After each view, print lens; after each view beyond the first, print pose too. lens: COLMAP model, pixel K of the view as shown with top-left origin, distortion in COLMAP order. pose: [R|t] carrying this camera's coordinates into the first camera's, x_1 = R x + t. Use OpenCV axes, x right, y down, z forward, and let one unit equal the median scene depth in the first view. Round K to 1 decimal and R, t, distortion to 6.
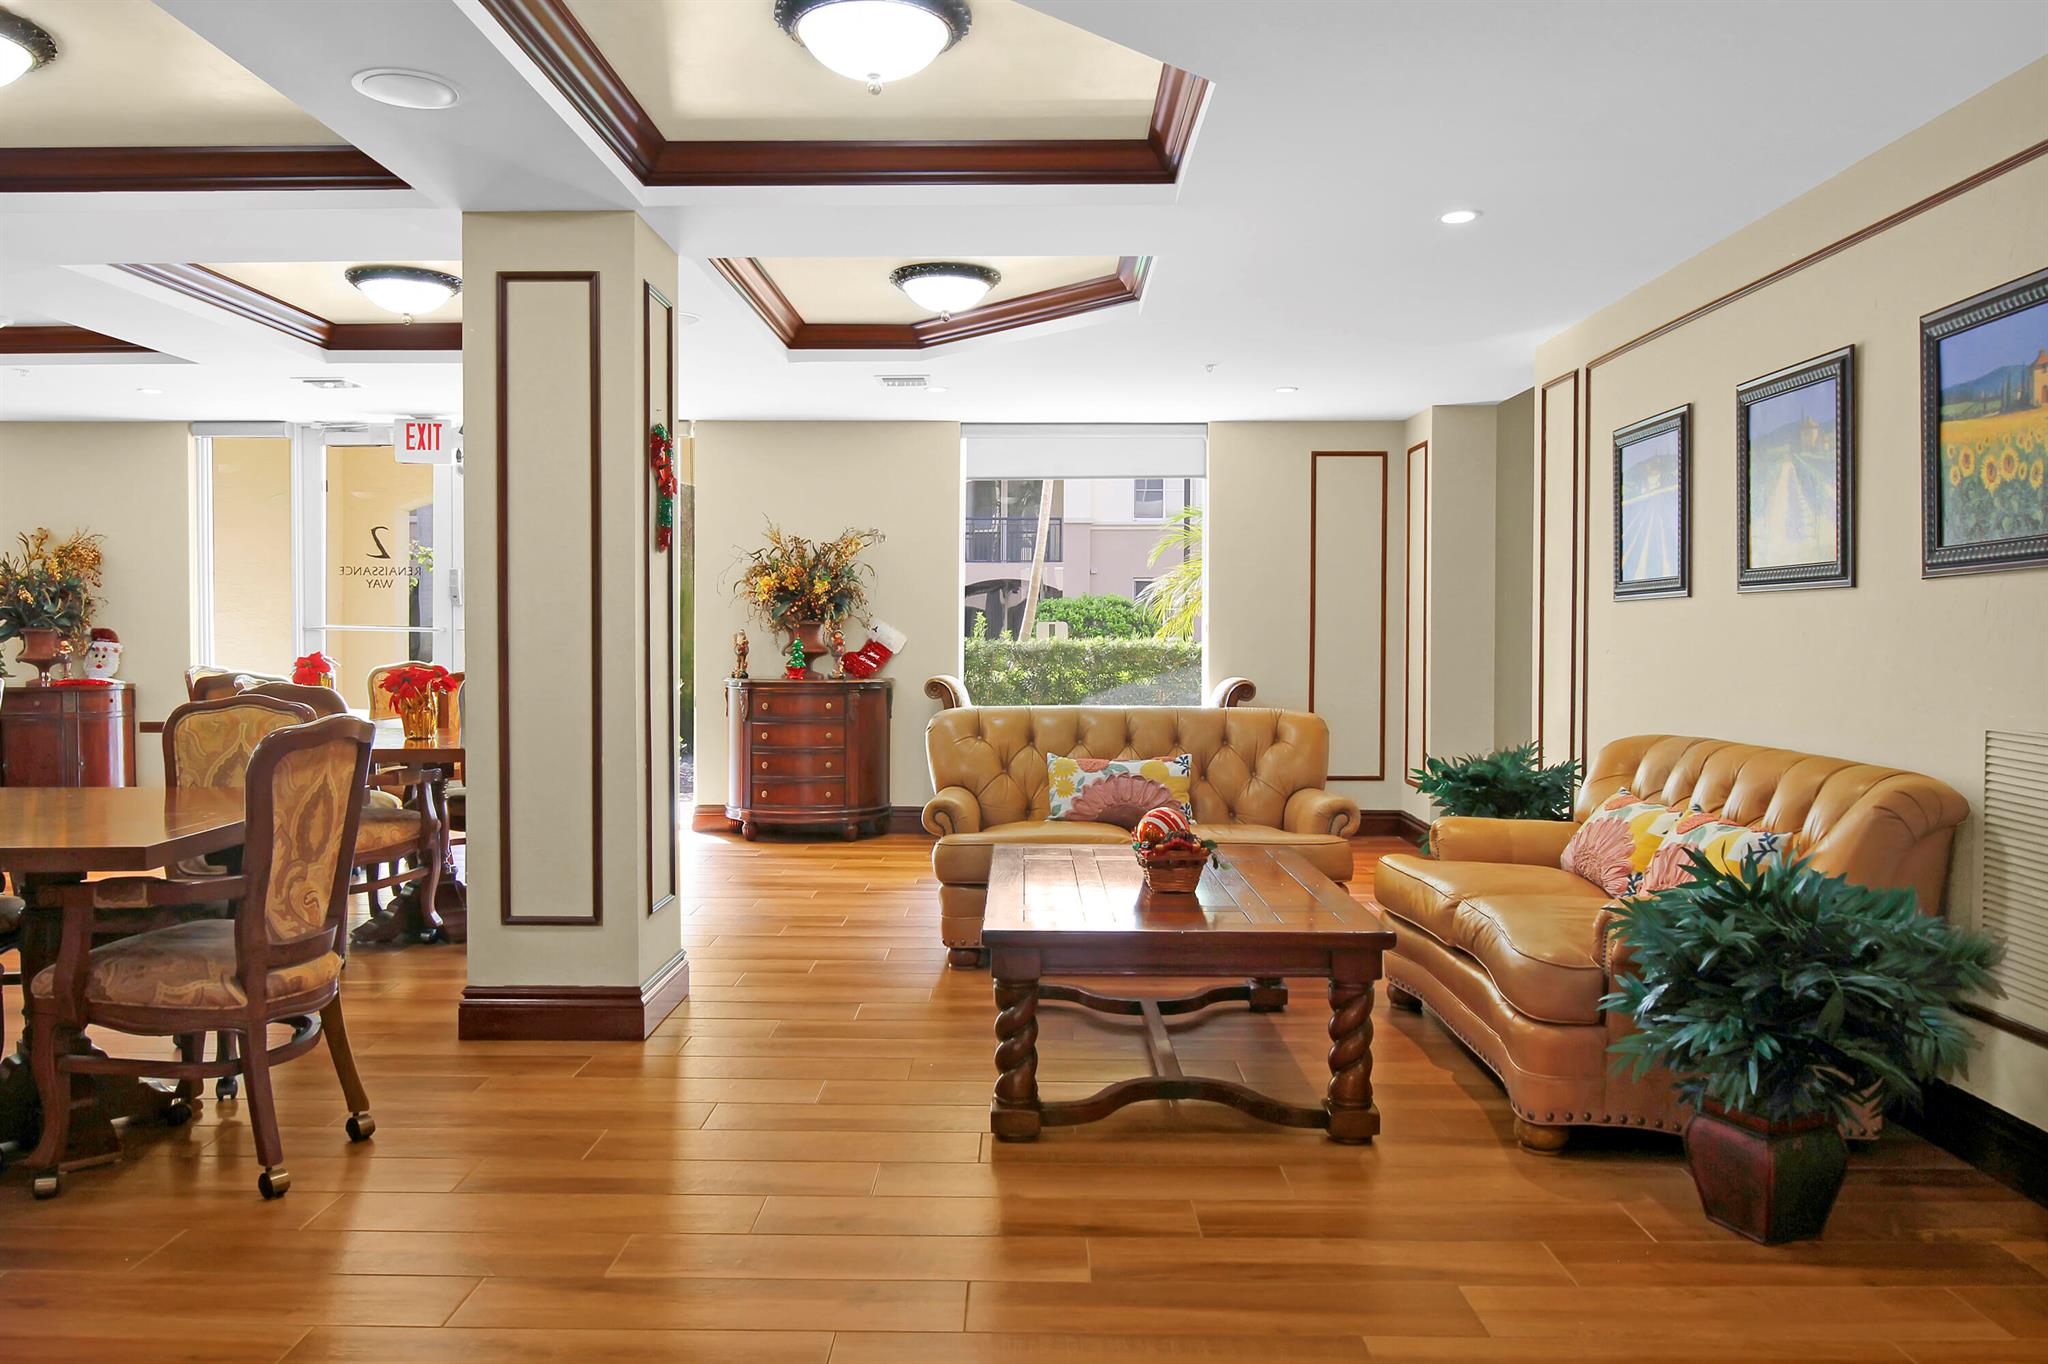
lens RADIAL K [[1427.4, 0, 1025.9], [0, 1427.4, 666.7], [0, 0, 1]] dist [-0.001069, -0.002613]
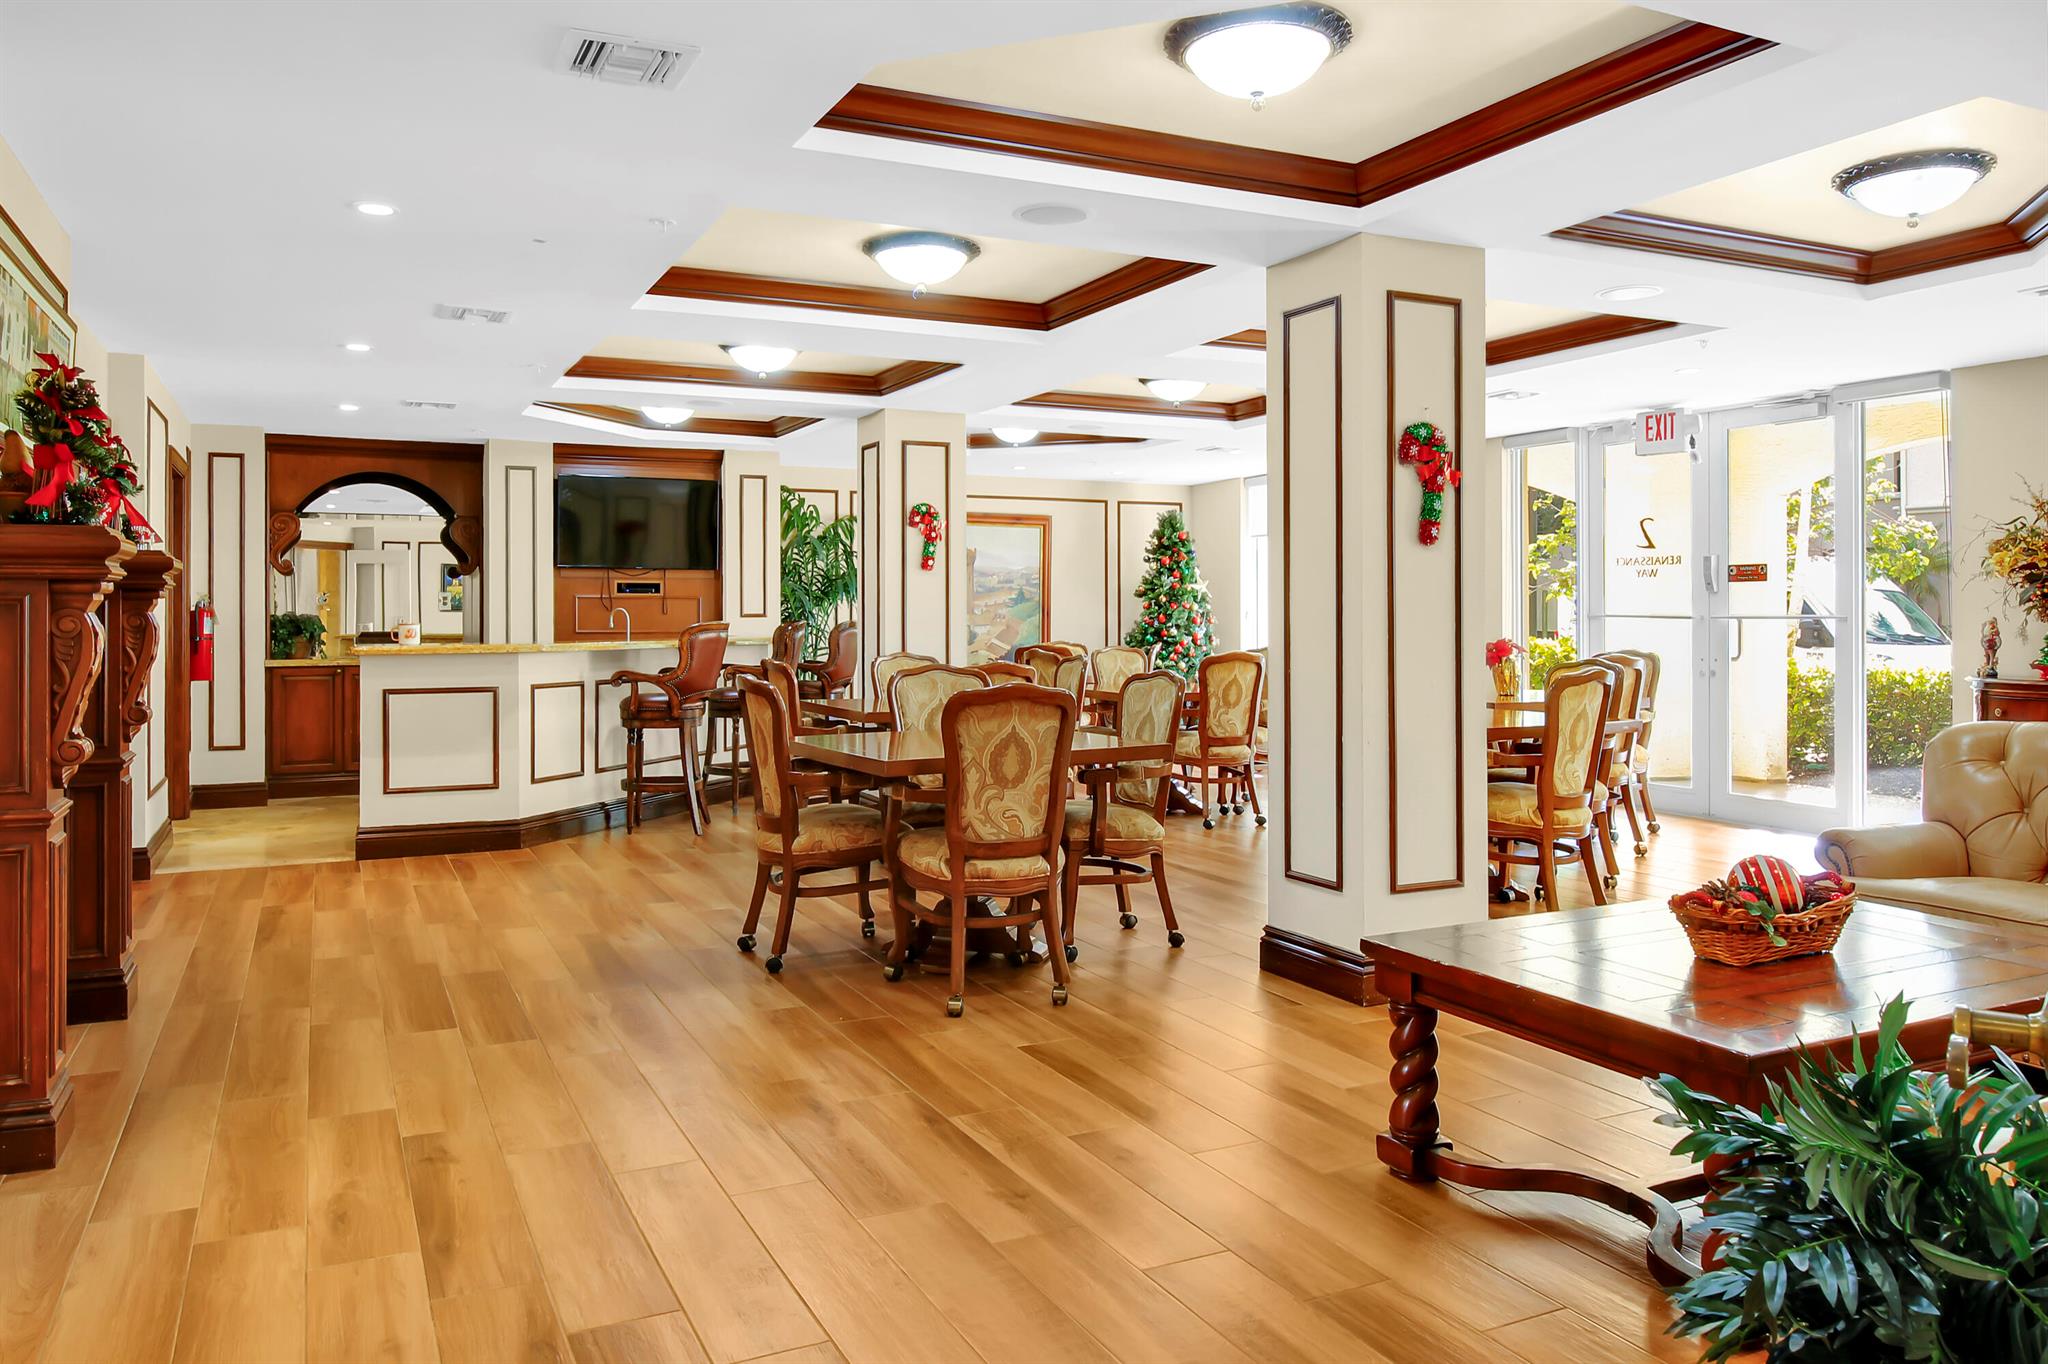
lens RADIAL K [[1443.7, 0, 1020.1], [0, 1443.7, 595.1], [0, 0, 1]] dist [0.000767, -0.006073]
pose [[0.439041, -0.016385, -0.898318, 0.588347], [-0.020412, 0.999394, -0.028205, -0.008736], [0.898235, 0.030719, 0.438441, 0.298214]]
